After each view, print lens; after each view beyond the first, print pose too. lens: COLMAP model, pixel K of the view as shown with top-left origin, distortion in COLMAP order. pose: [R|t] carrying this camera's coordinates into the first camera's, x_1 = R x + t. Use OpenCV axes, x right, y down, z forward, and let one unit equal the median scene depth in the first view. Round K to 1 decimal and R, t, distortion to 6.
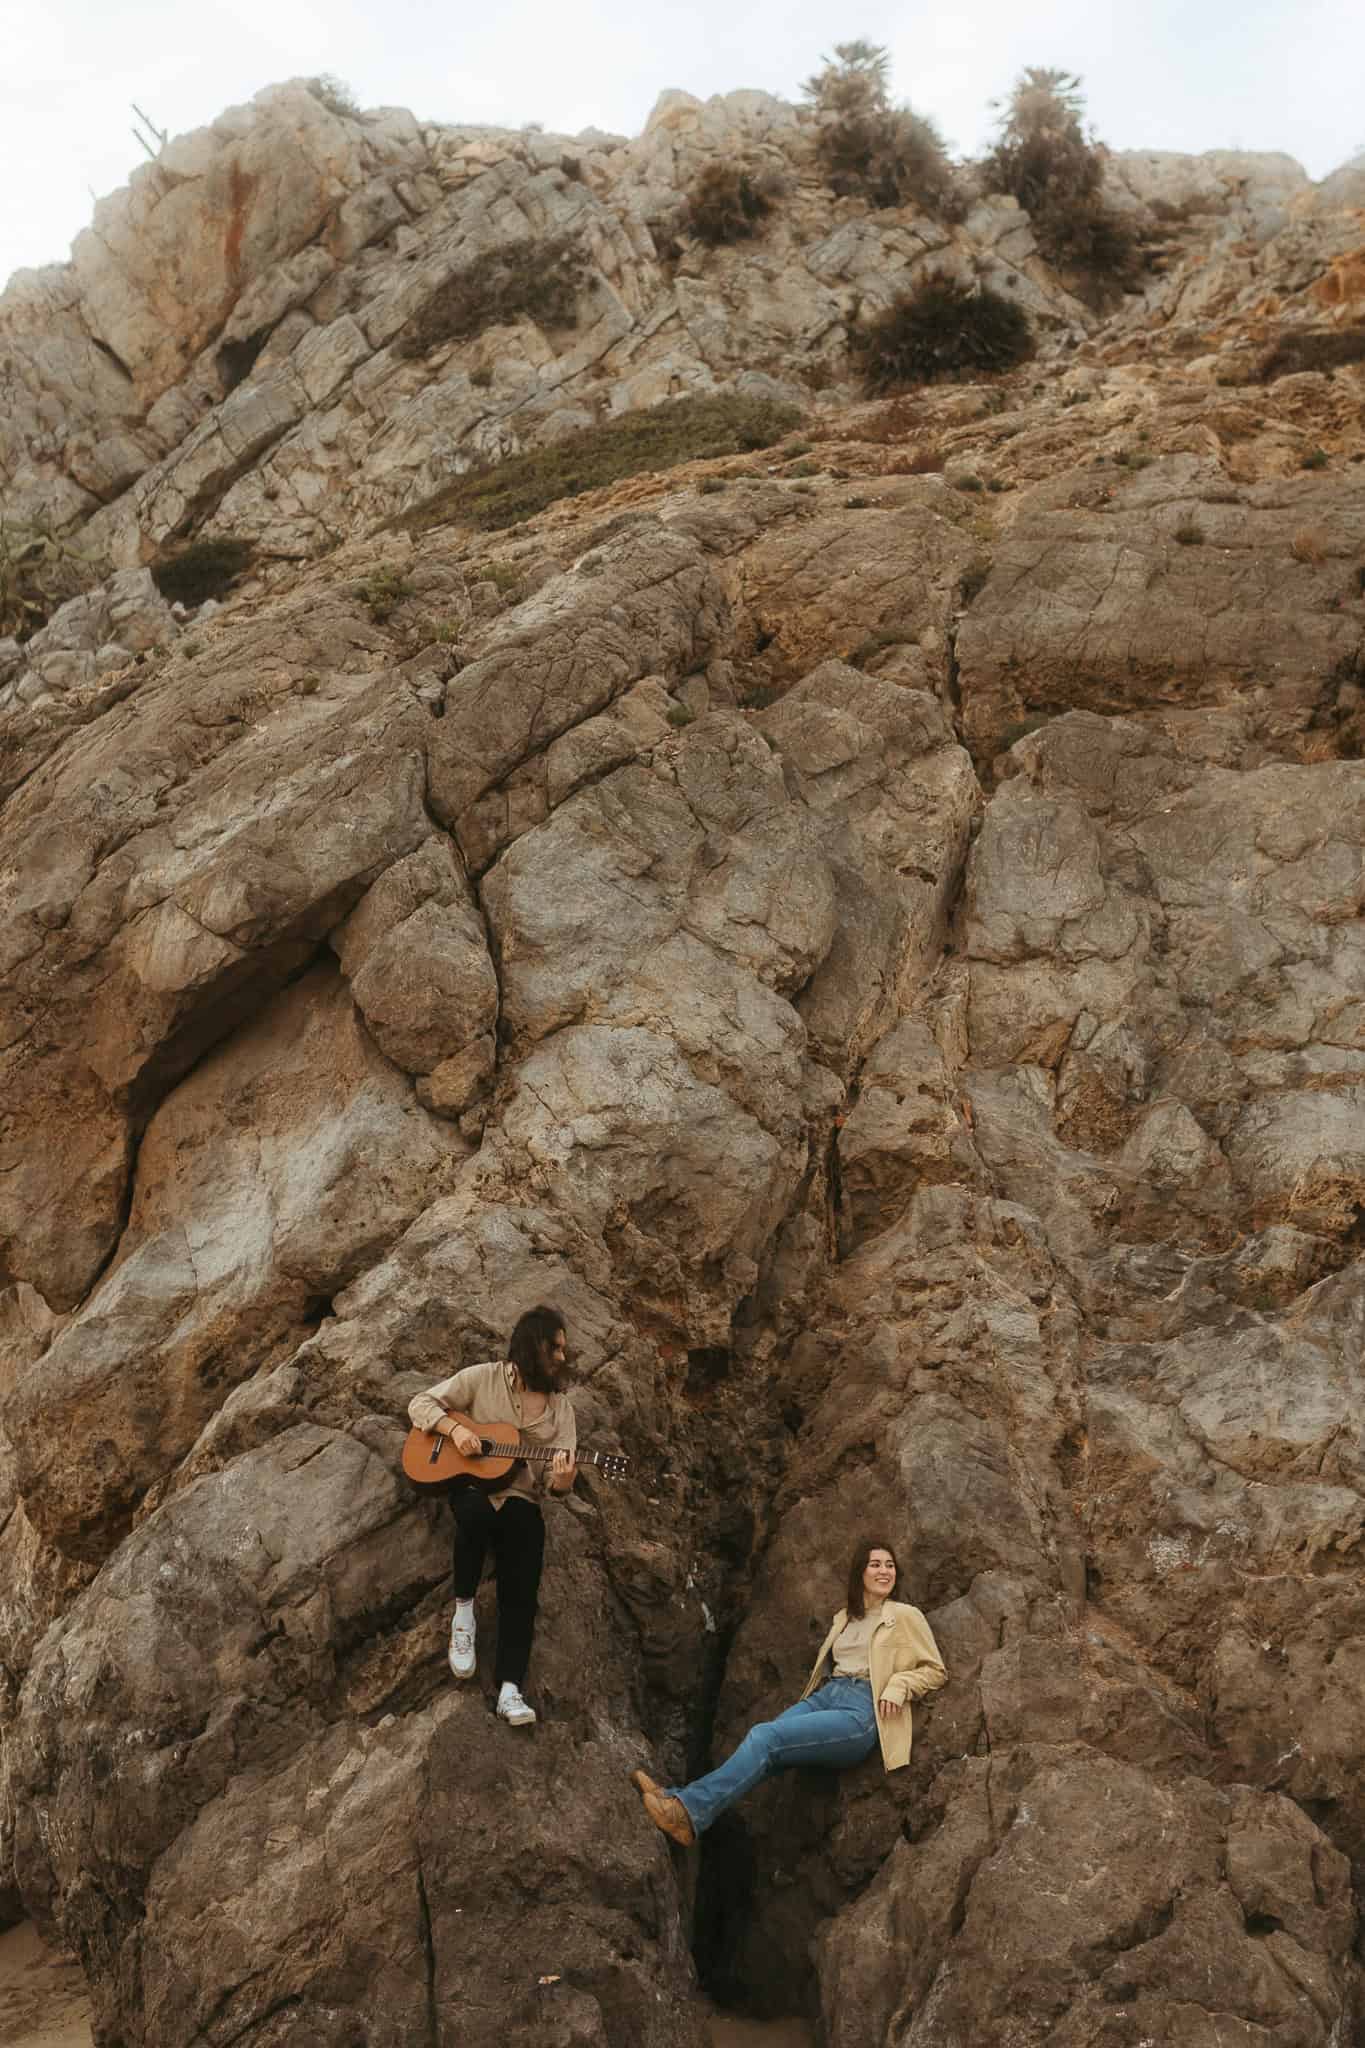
lens RADIAL K [[2056.7, 0, 682.5], [0, 2056.7, 1024.0], [0, 0, 1]] dist [0.010838, -0.000180]
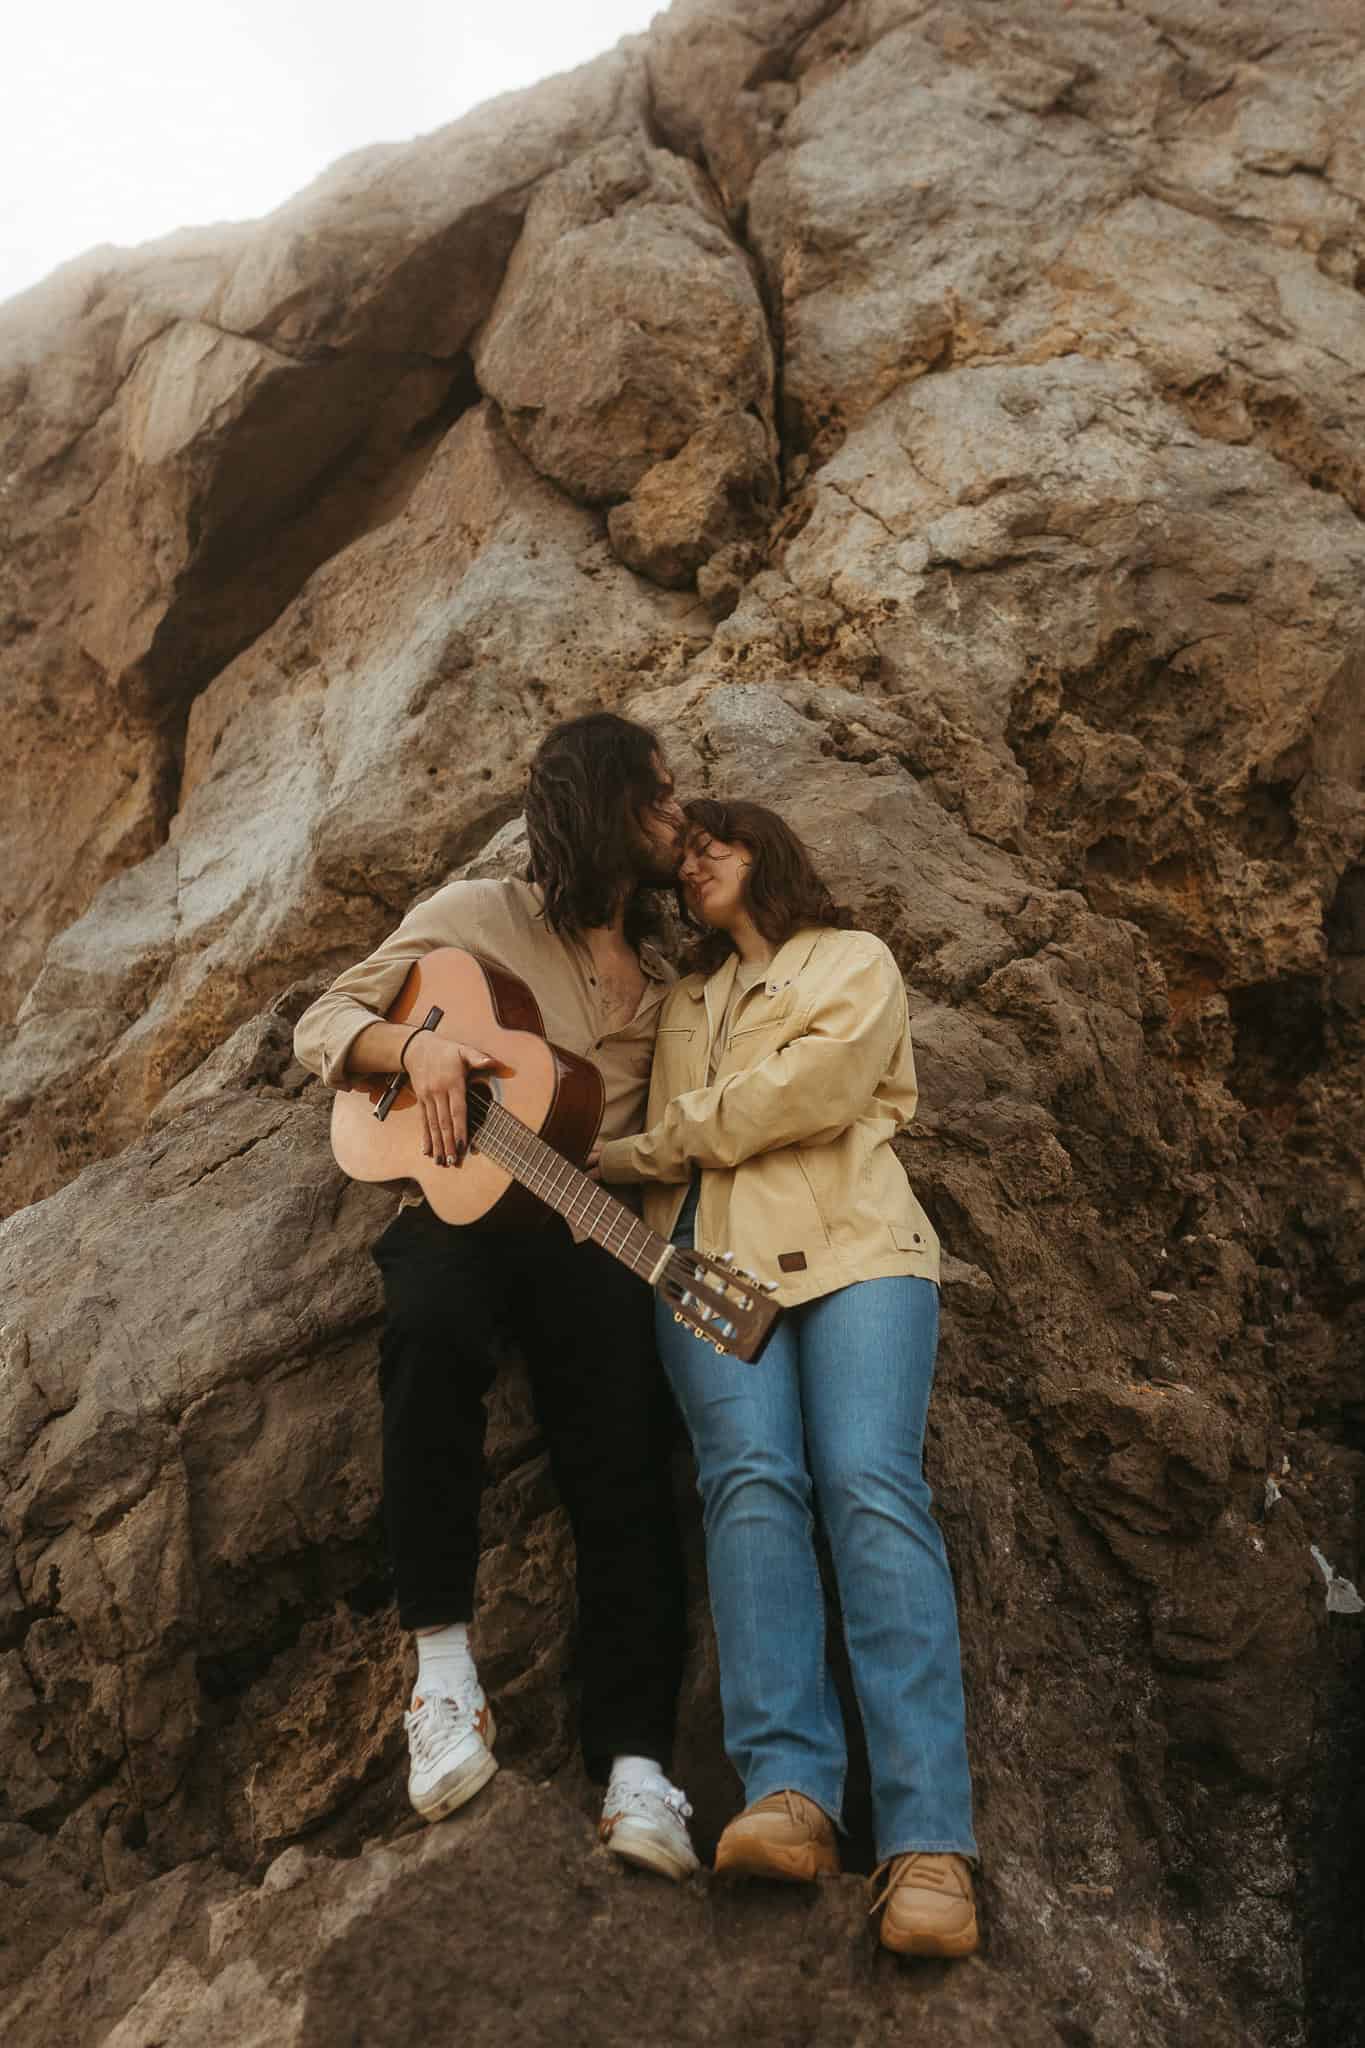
lens RADIAL K [[2246.1, 0, 670.8], [0, 2246.1, 1055.3], [0, 0, 1]] dist [0.003742, -0.020360]
pose [[0.966792, -0.082704, -0.241814, 0.002721], [0.084578, 0.996413, -0.002638, 0.161847], [0.241165, -0.017901, 0.970319, 0.501646]]
